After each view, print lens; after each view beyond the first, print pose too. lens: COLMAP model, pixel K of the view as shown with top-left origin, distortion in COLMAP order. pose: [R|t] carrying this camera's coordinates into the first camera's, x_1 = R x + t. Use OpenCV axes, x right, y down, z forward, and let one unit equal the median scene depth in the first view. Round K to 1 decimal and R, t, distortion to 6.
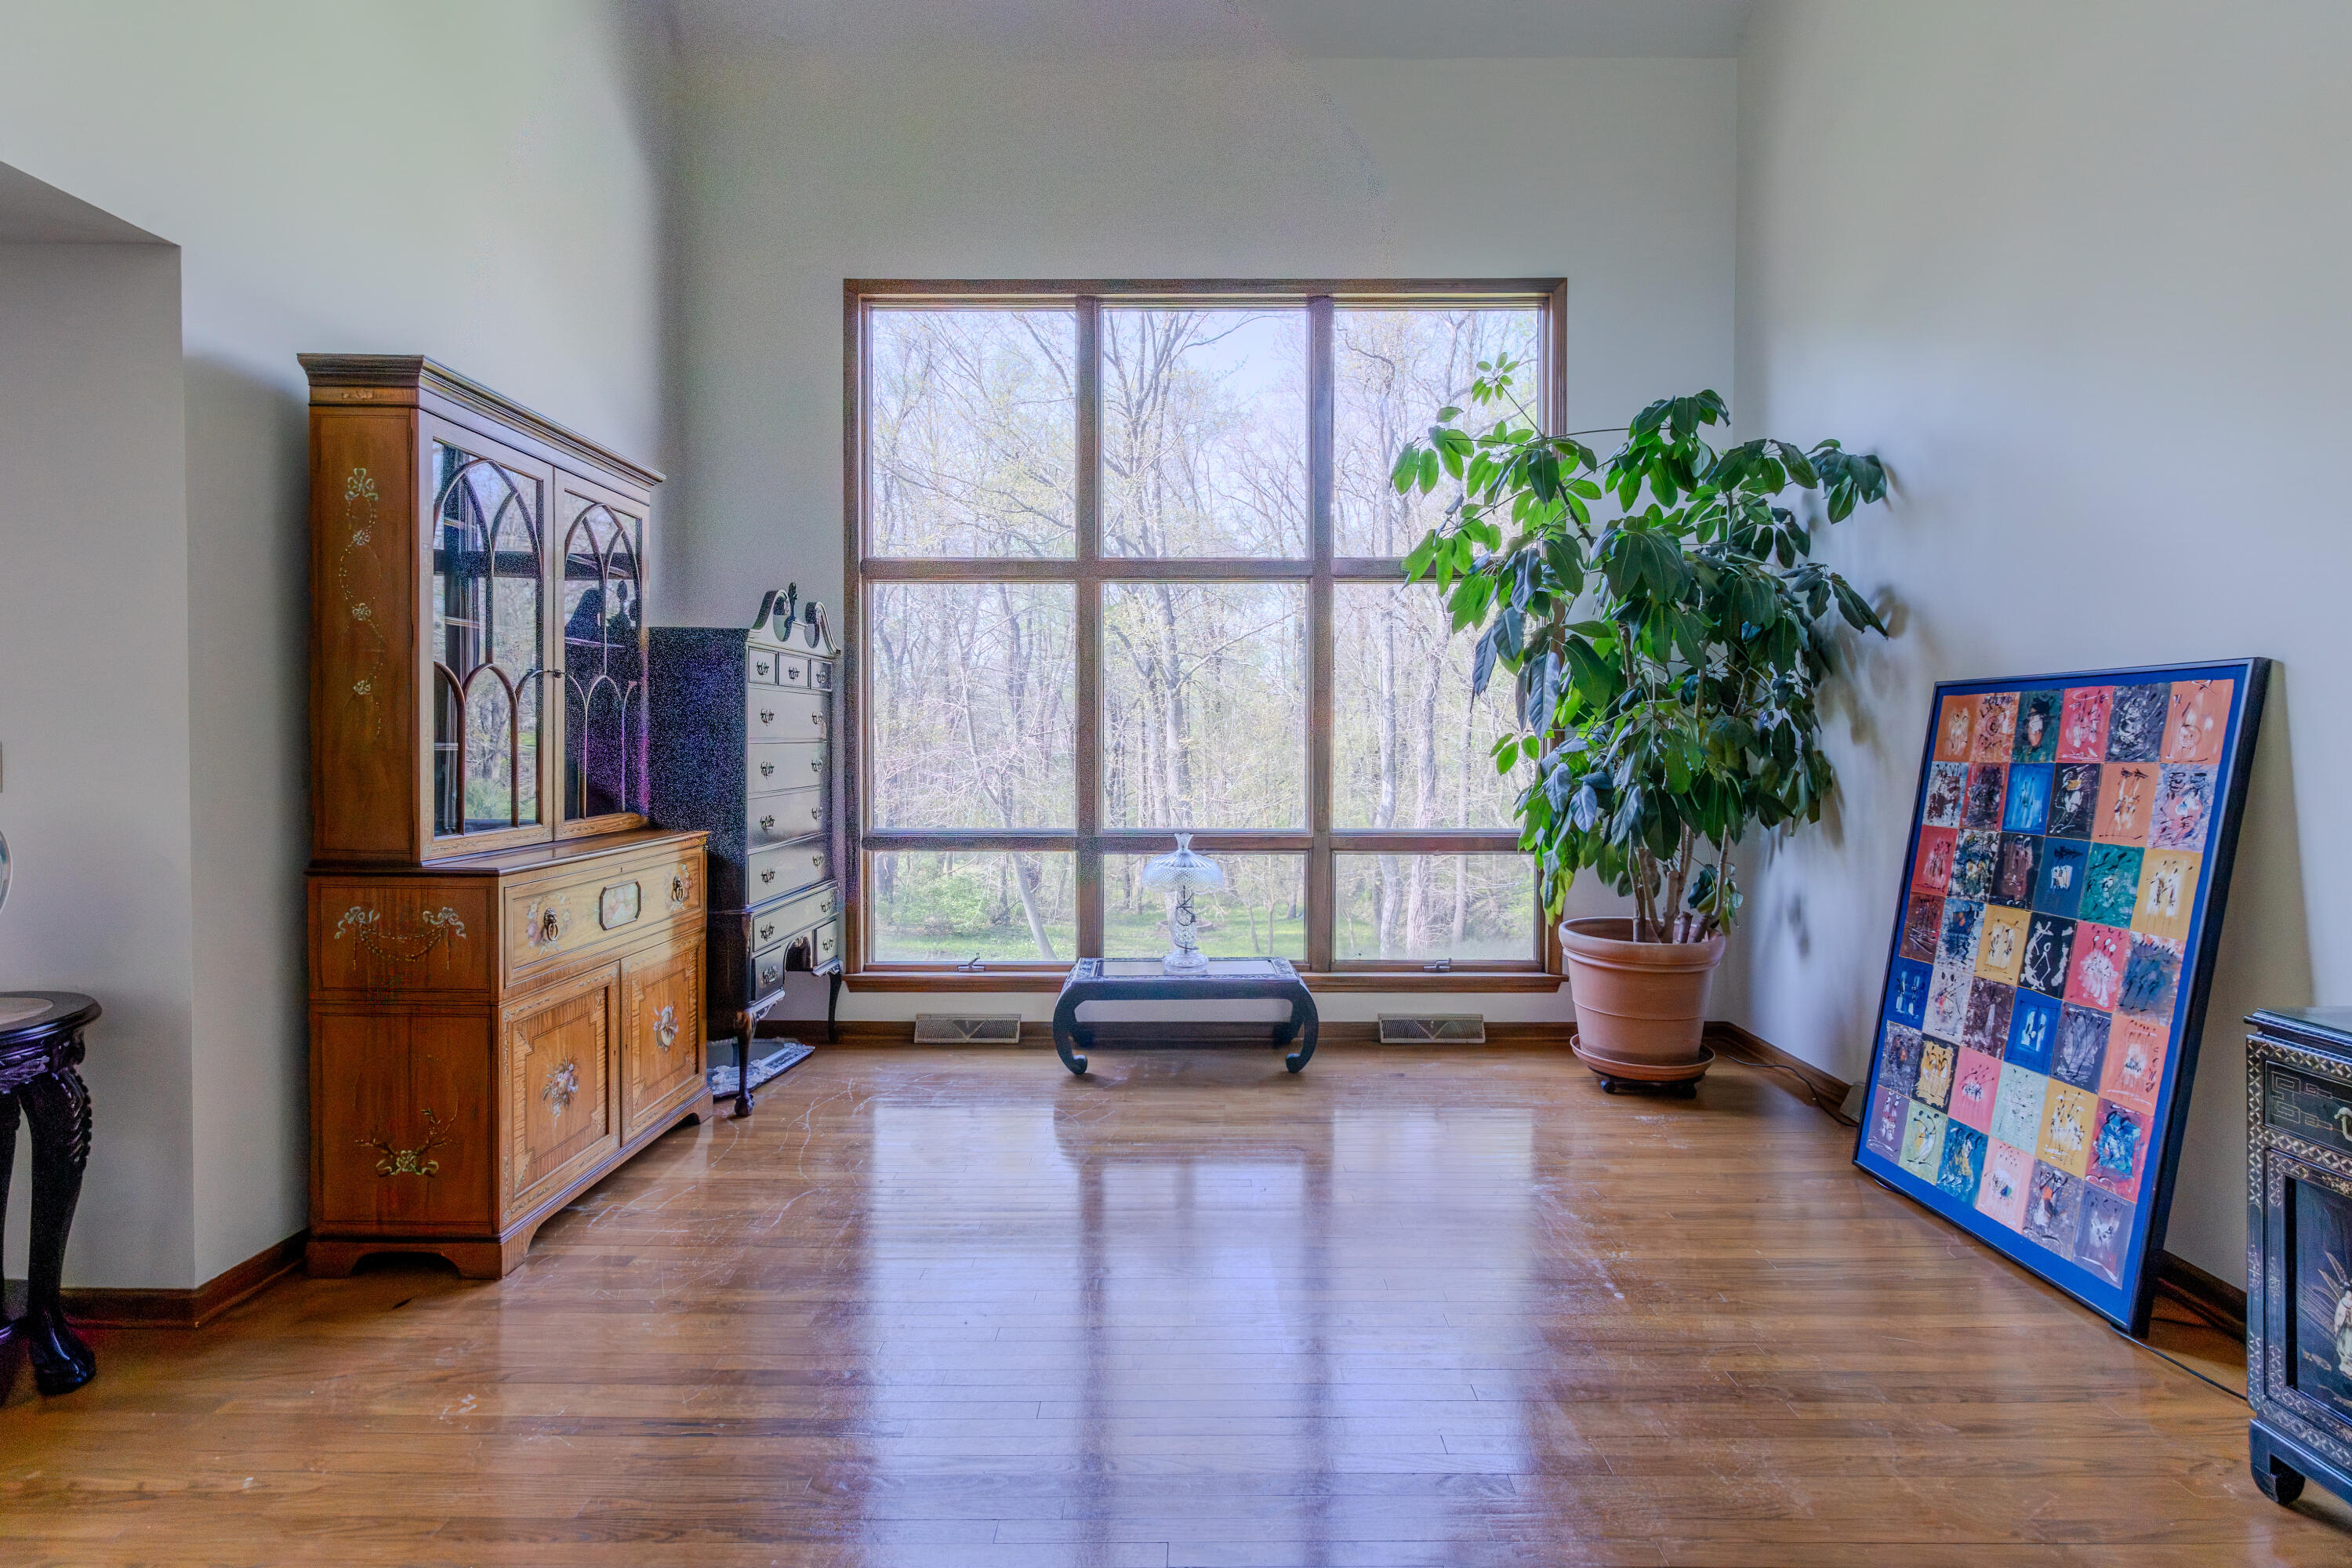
lens RADIAL K [[1134.3, 0, 1208.7], [0, 1134.3, 767.5], [0, 0, 1]] dist [0.006586, 0.001065]
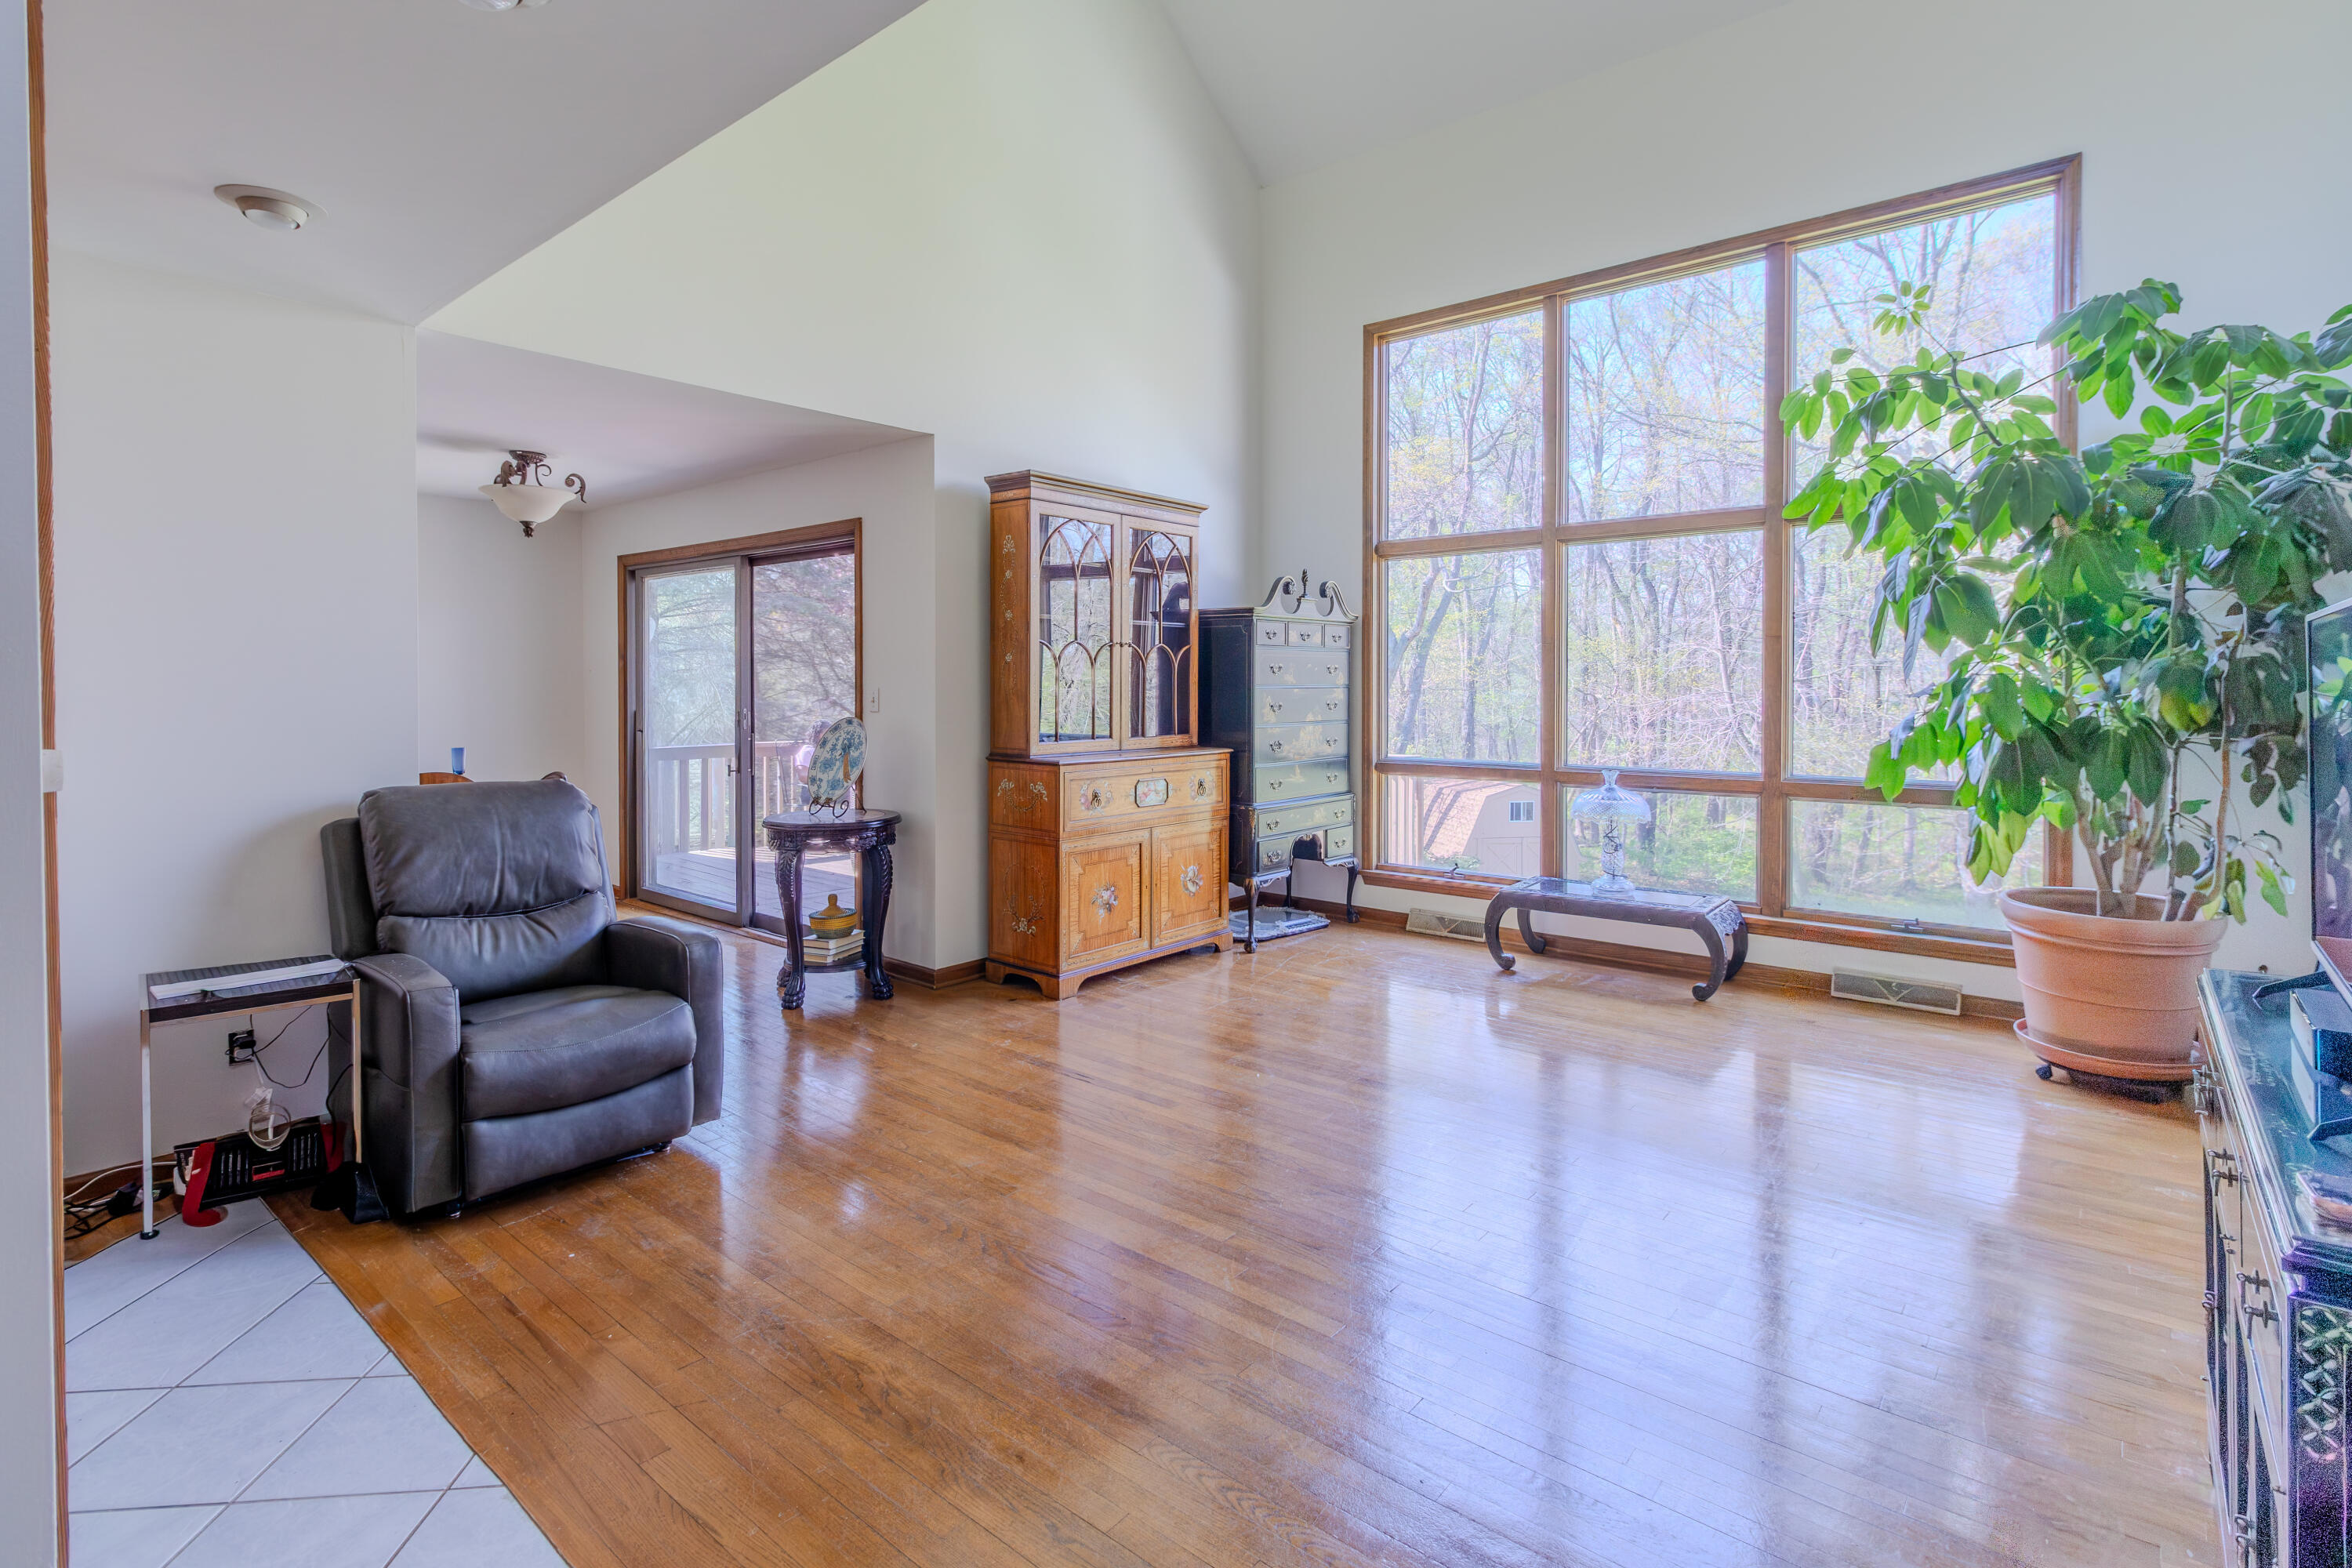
lens RADIAL K [[1134.3, 0, 1176.8], [0, 1134.3, 713.5], [0, 0, 1]] dist [0.006586, 0.001065]
pose [[0.761573, 0.014814, -0.647910, 0.420294], [-0.014208, 0.999880, 0.006162, 0.002668], [0.647924, 0.004513, 0.761692, -0.128885]]
